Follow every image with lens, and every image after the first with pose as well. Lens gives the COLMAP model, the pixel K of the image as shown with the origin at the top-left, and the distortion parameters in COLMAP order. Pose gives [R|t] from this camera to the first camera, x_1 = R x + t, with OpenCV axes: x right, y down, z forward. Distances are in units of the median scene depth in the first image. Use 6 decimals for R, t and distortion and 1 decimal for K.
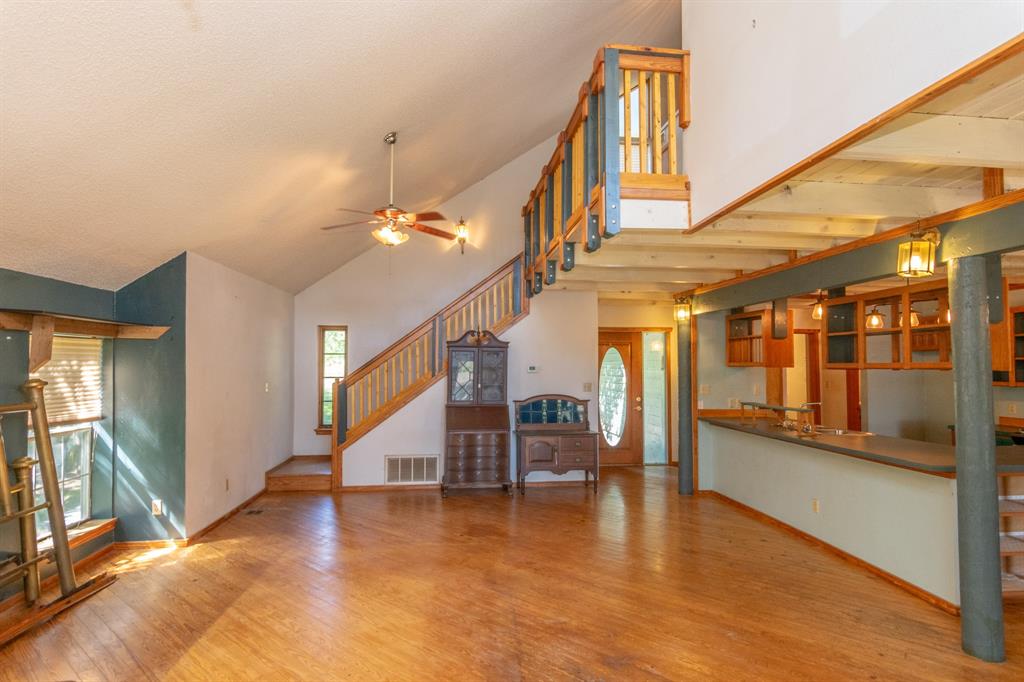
lens RADIAL K [[523.6, 0, 512.9], [0, 523.6, 339.8], [0, 0, 1]] dist [-0.002172, -0.000501]
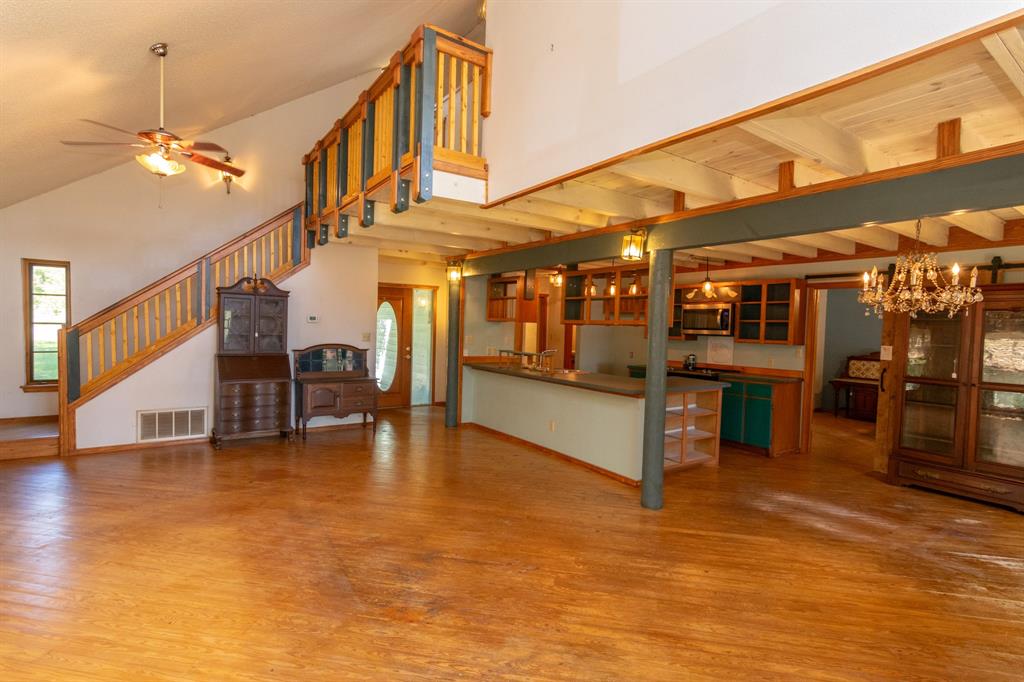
lens RADIAL K [[489.1, 0, 505.2], [0, 489.1, 339.8], [0, 0, 1]] dist [0.000384, -0.000562]
pose [[0.885672, 0.006669, 0.464263, -0.100331], [-0.047694, 0.995914, 0.076679, 0.006561], [-0.461855, -0.090055, 0.882372, -0.028071]]
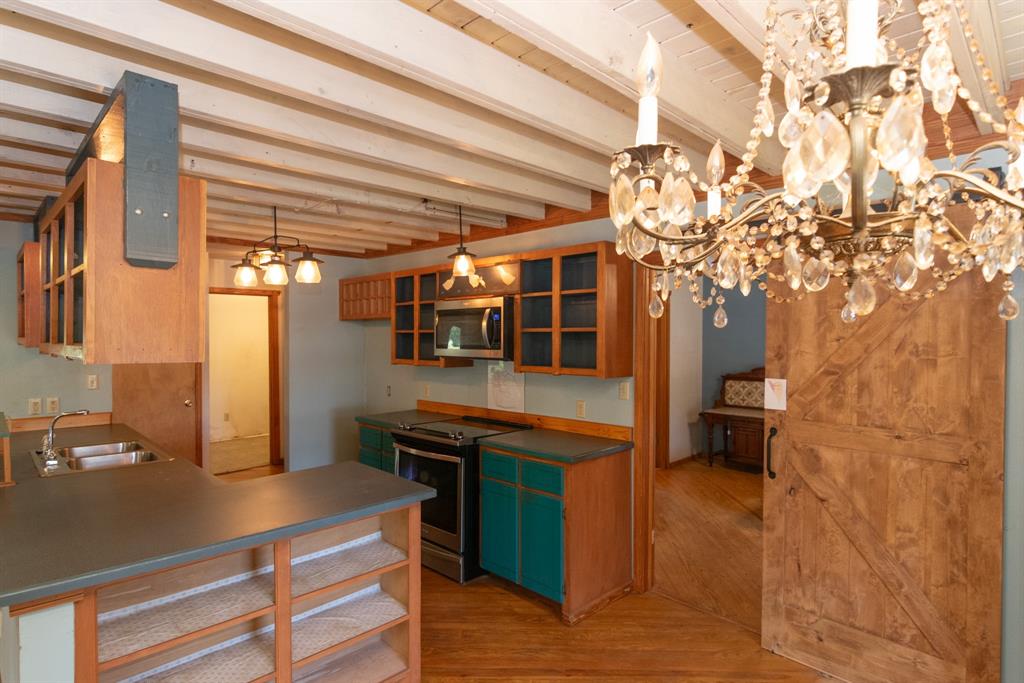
lens RADIAL K [[523.6, 0, 518.6], [0, 523.6, 338.9], [0, 0, 1]] dist [-0.002172, -0.000501]
pose [[0.765742, -0.008336, 0.643093, 0.279820], [-0.029222, 0.998432, 0.047738, 0.005303], [-0.642483, -0.055348, 0.764298, 0.147328]]
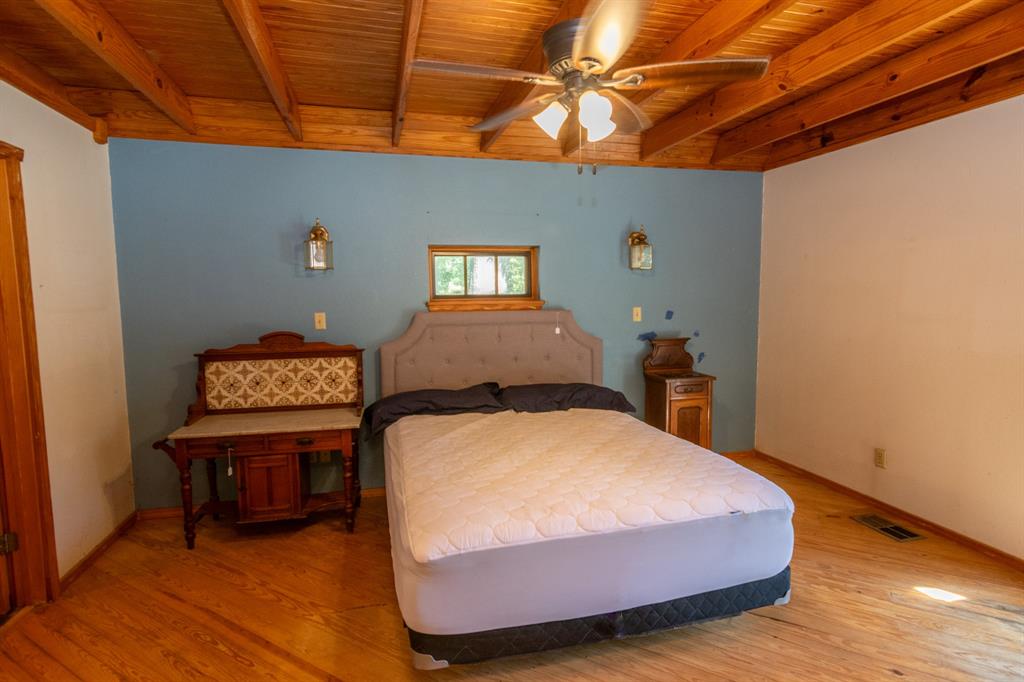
lens RADIAL K [[489.1, 0, 513.2], [0, 489.1, 335.0], [0, 0, 1]] dist [0.000384, -0.000562]
pose [[-0.139823, -0.006233, 0.990157, 0.606703], [-0.038703, 0.999250, 0.000825, 0.062512], [-0.989420, -0.038207, -0.139959, 0.355271]]
